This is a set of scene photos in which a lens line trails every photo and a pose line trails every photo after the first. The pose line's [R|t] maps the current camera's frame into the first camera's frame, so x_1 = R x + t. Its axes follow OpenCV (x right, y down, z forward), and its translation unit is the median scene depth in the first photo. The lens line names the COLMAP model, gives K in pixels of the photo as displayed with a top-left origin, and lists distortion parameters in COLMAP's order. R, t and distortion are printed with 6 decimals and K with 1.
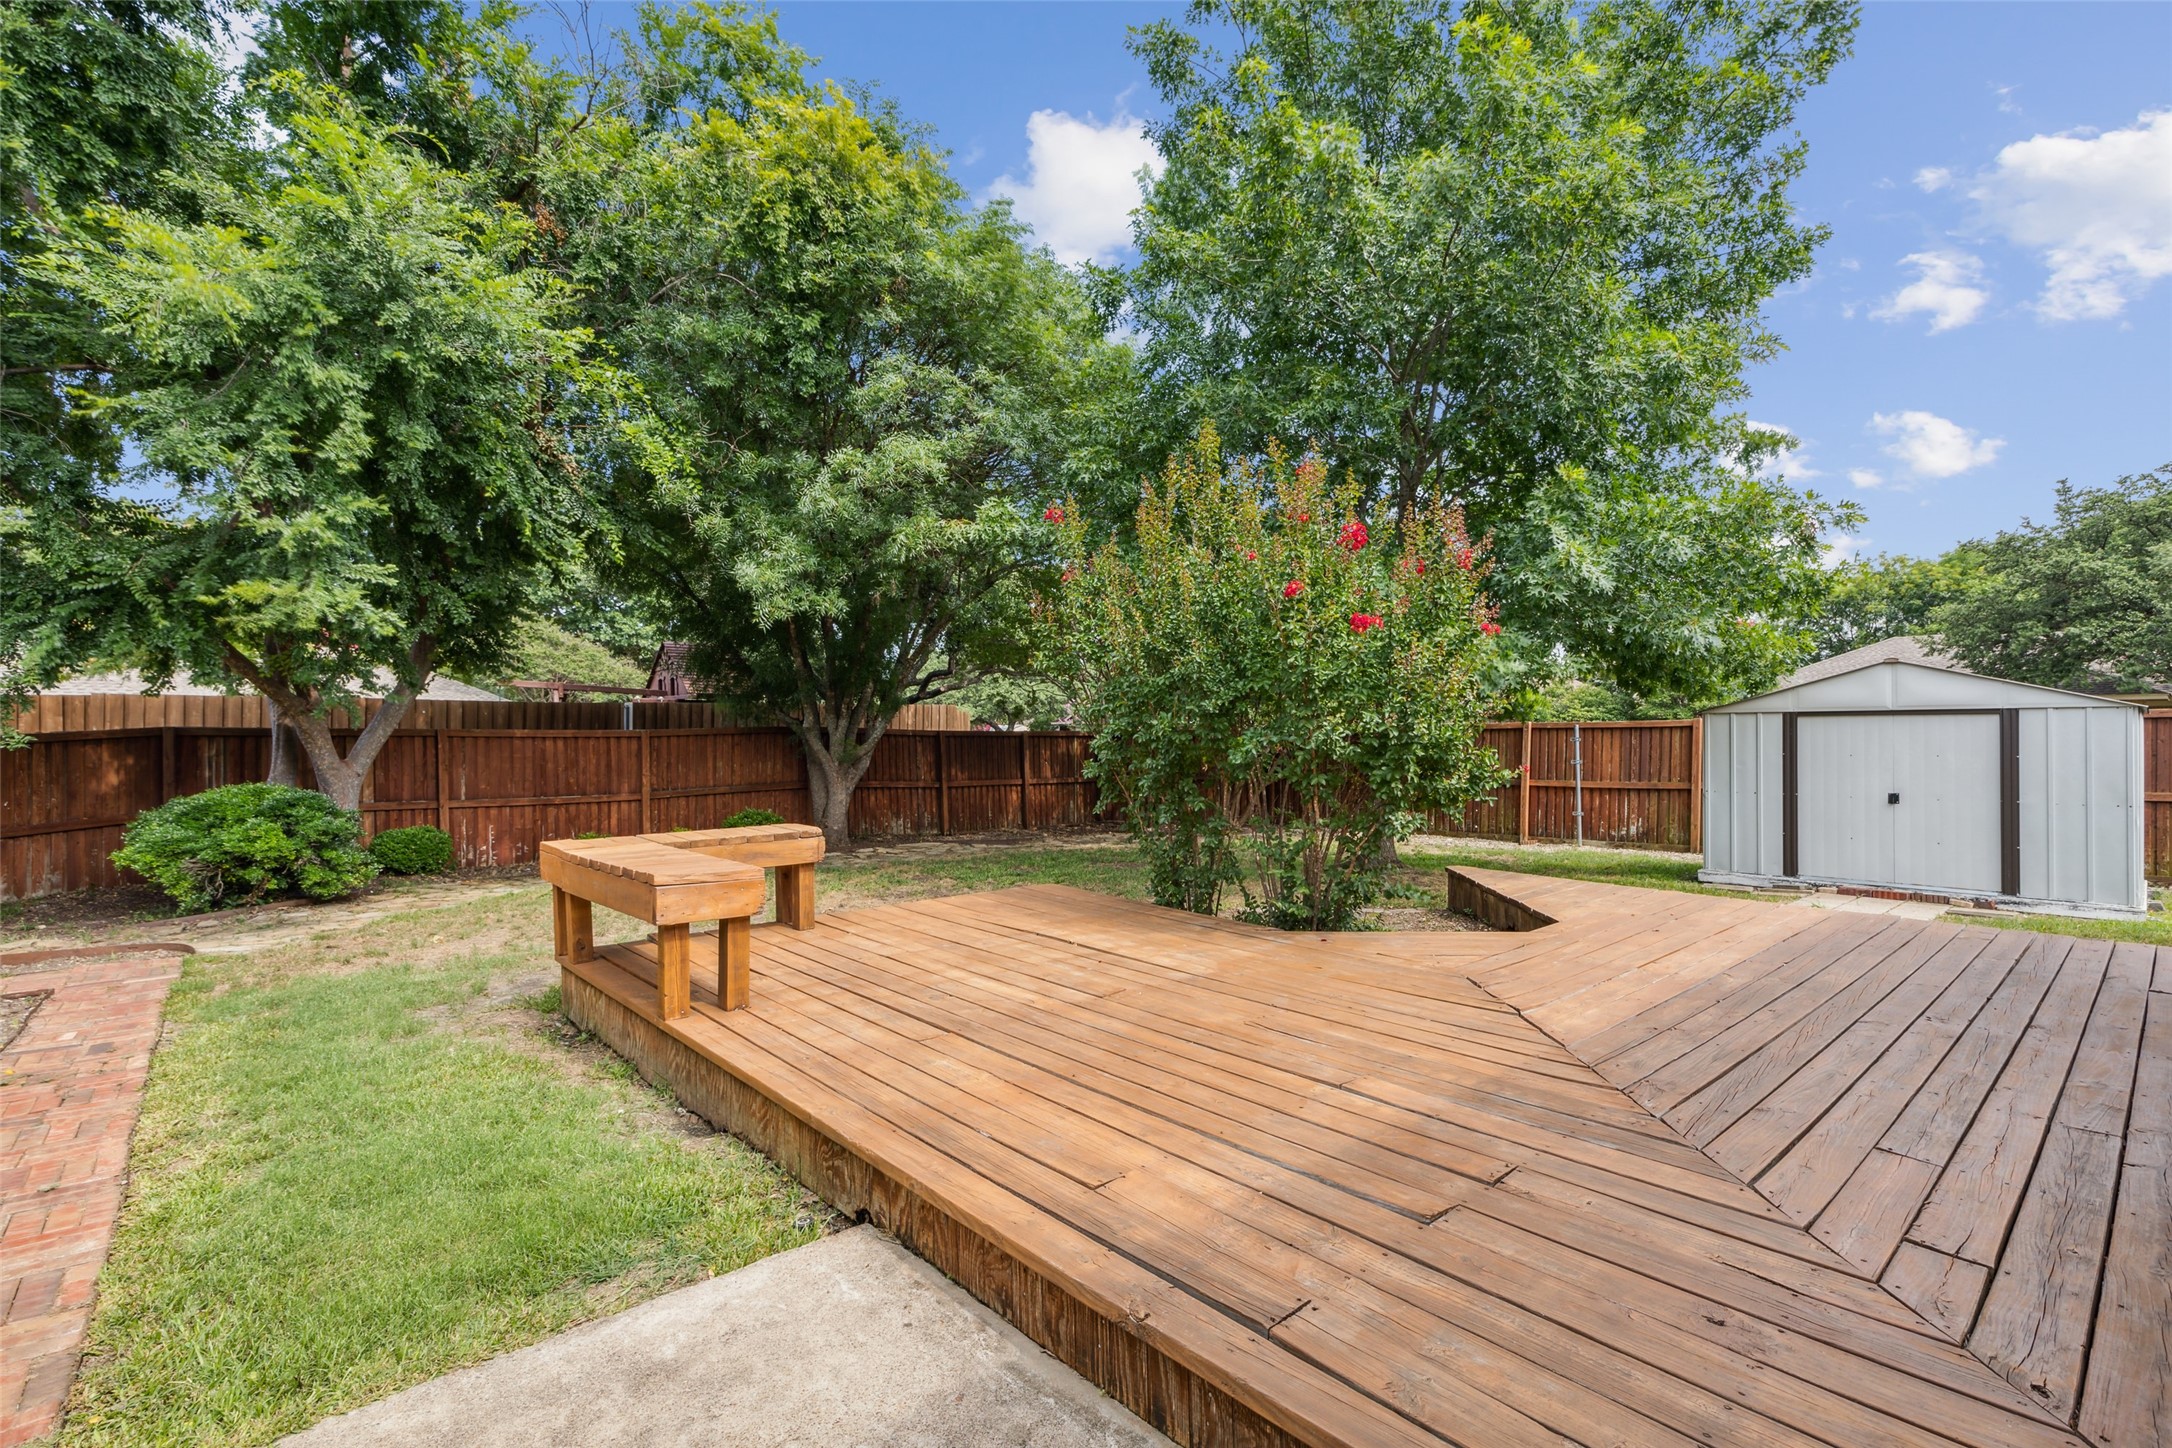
lens RADIAL K [[979.9, 0, 1085.7], [0, 979.9, 734.8], [0, 0, 1]] dist [0.005849, 0.000193]
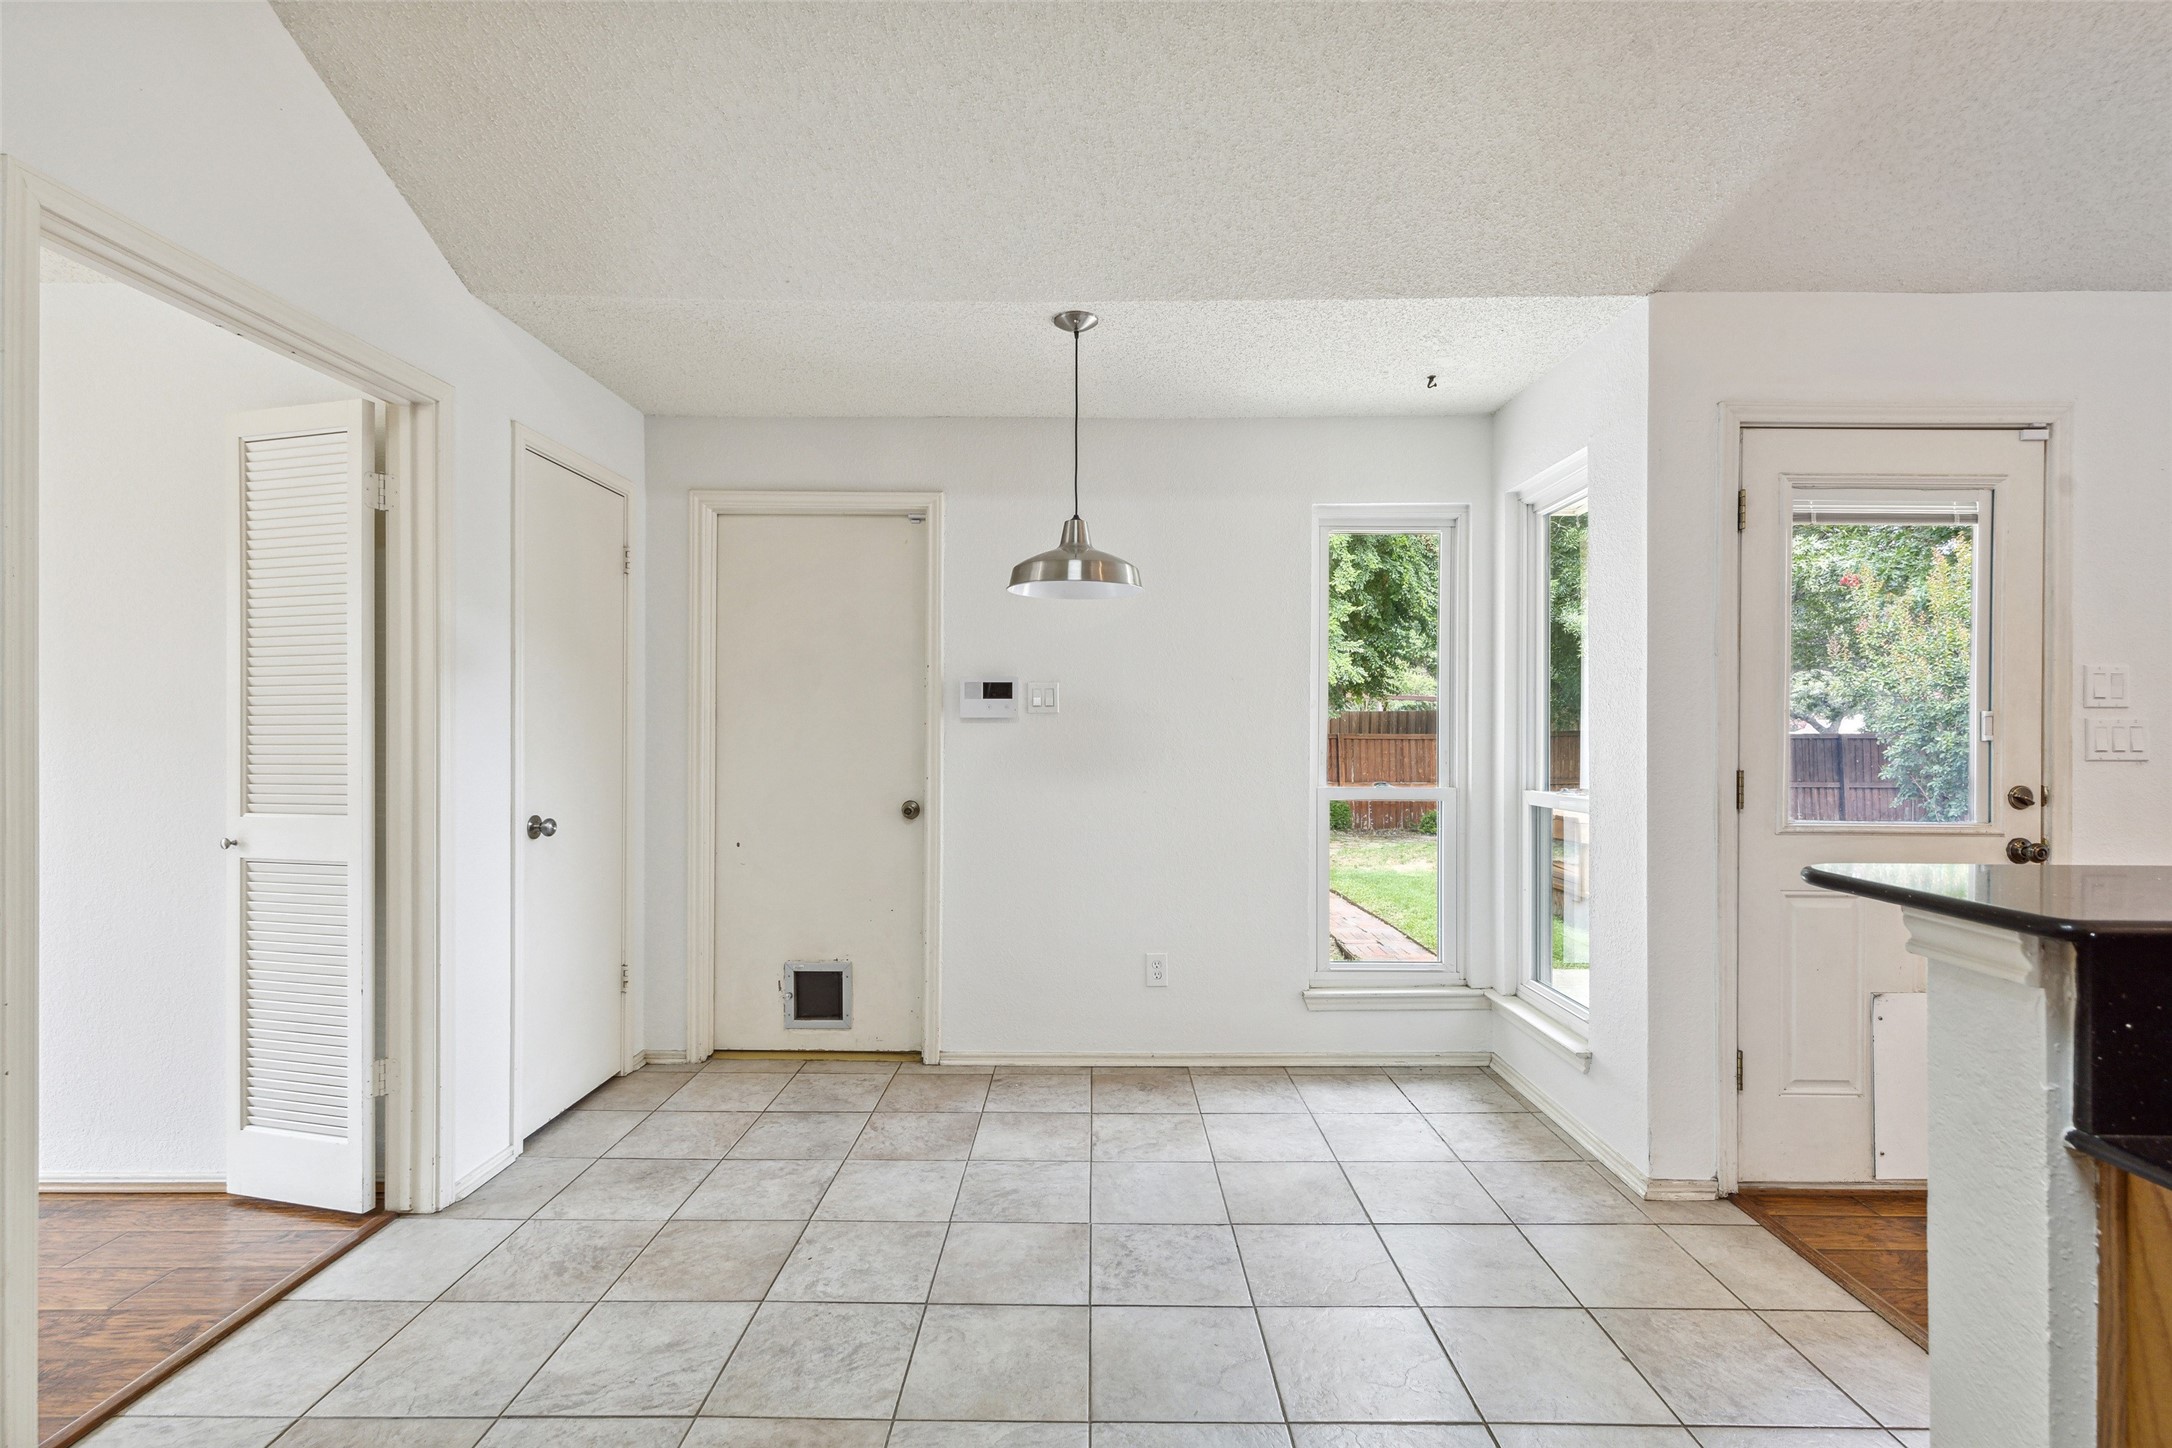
lens RADIAL K [[979.9, 0, 1084.9], [0, 979.9, 736.2], [0, 0, 1]] dist [0.005849, 0.000193]
pose [[0.743448, 0.004205, -0.668781, 0.099848], [0.000872, 0.999973, 0.007257, -0.025826], [0.668794, -0.005979, 0.743424, -0.759191]]
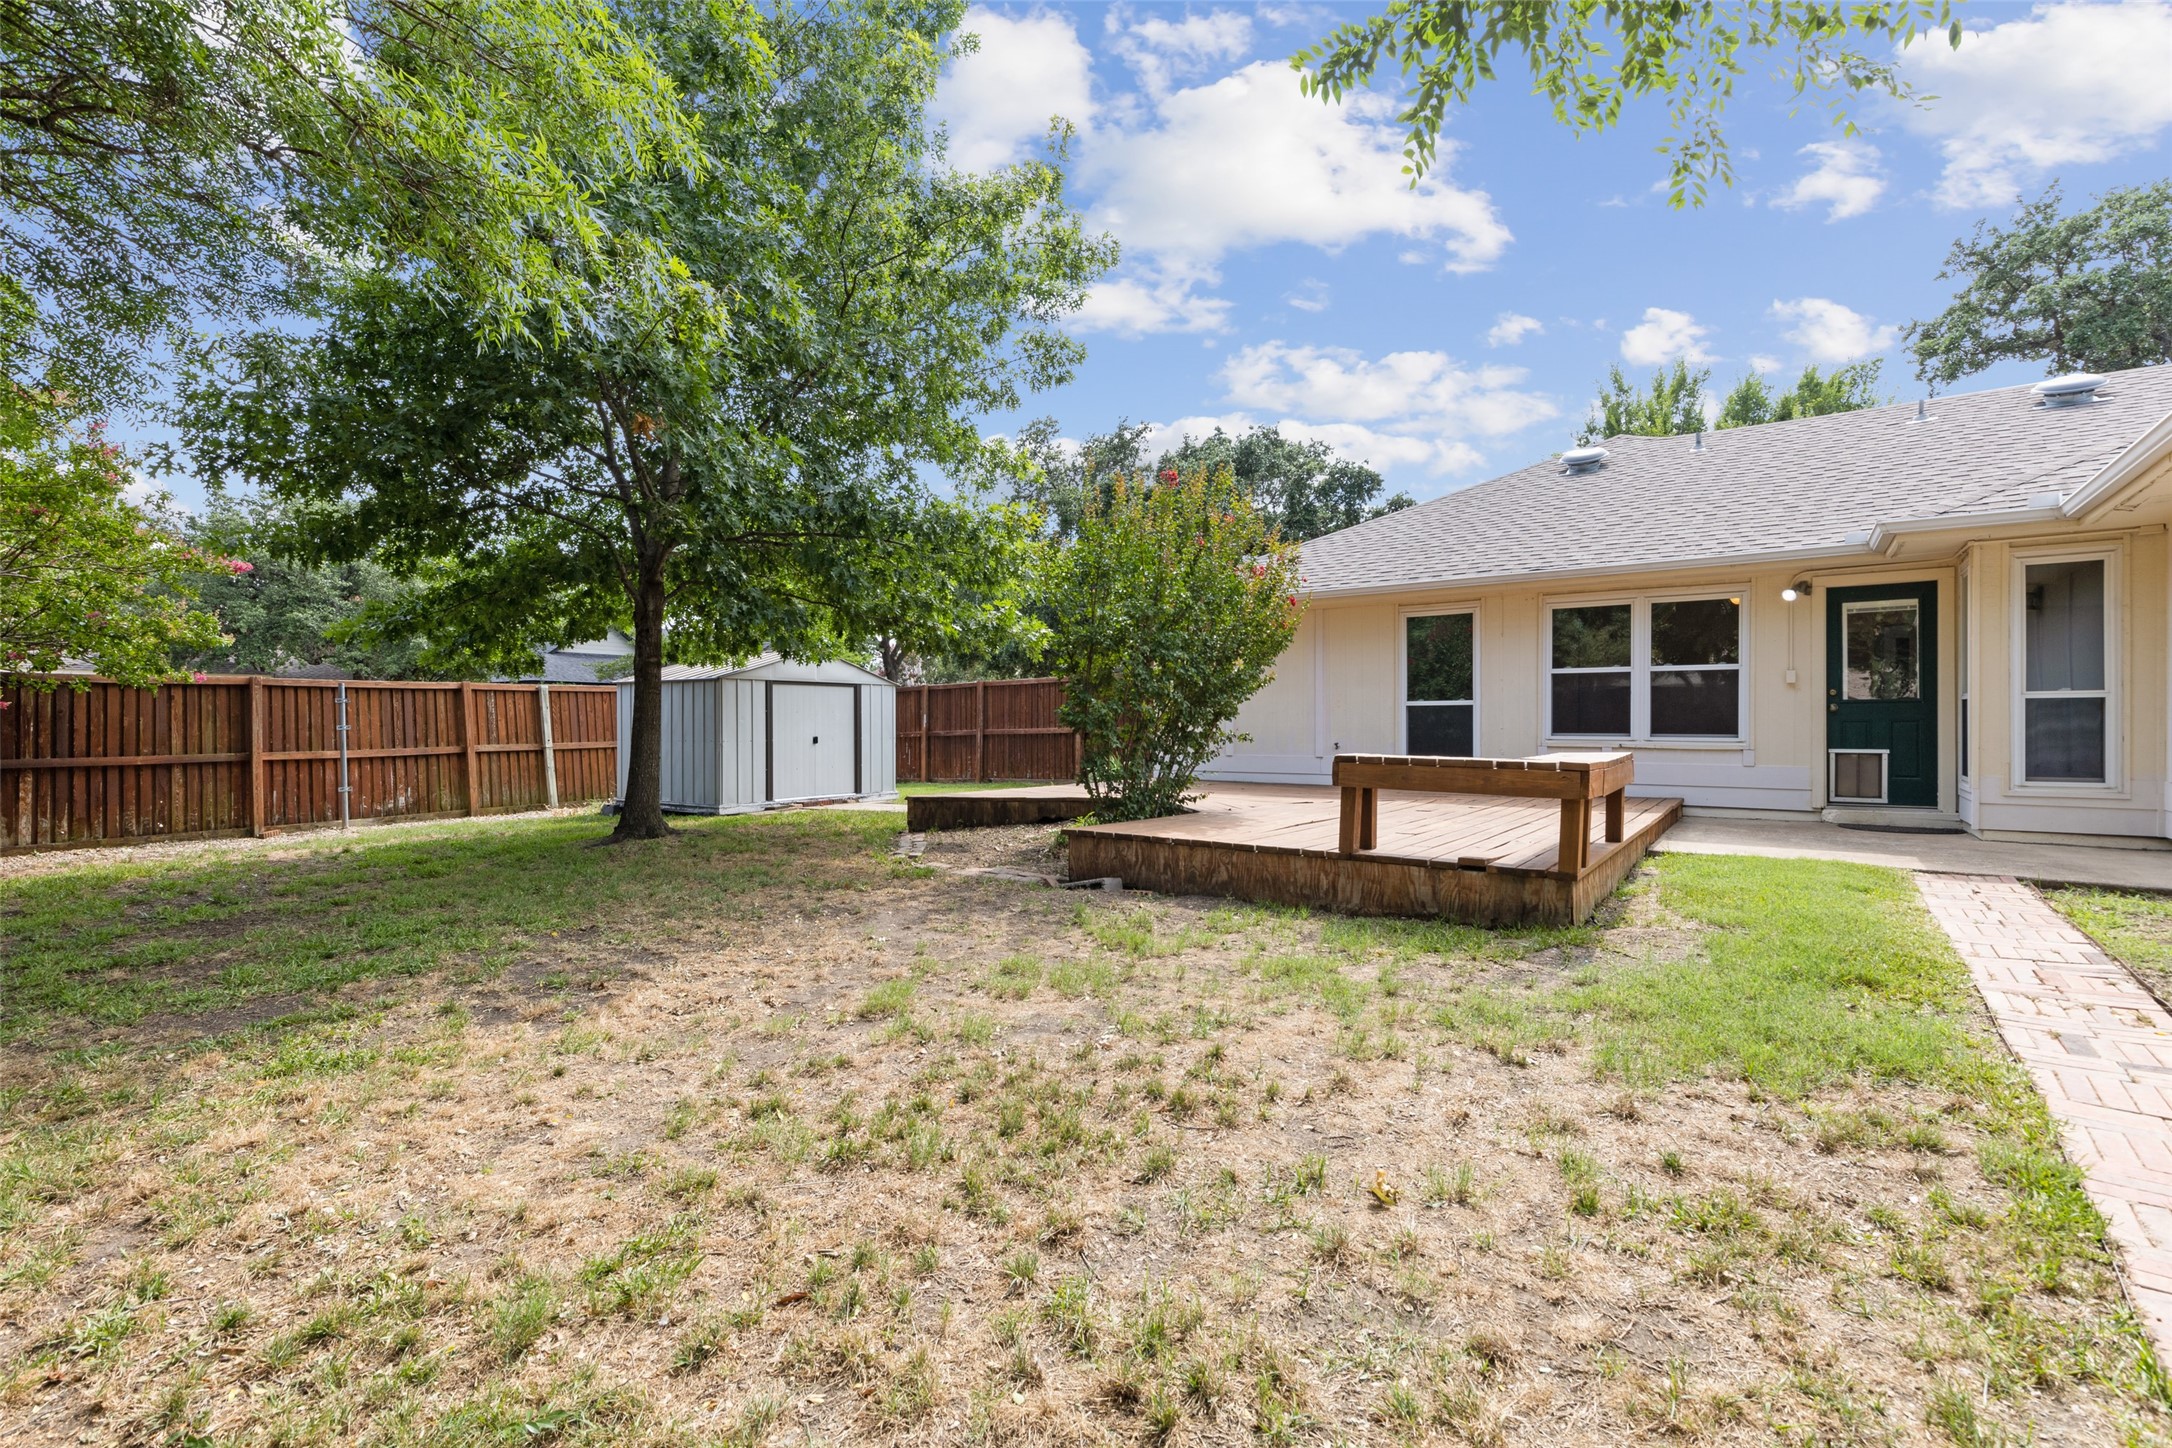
lens RADIAL K [[979.9, 0, 1089.3], [0, 979.9, 721.0], [0, 0, 1]] dist [0.005849, 0.000193]
pose [[-0.222067, -0.005249, 0.975017, -0.440270], [-0.000990, 0.999986, 0.005158, 0.015918], [-0.975031, 0.000180, -0.222069, 0.542418]]
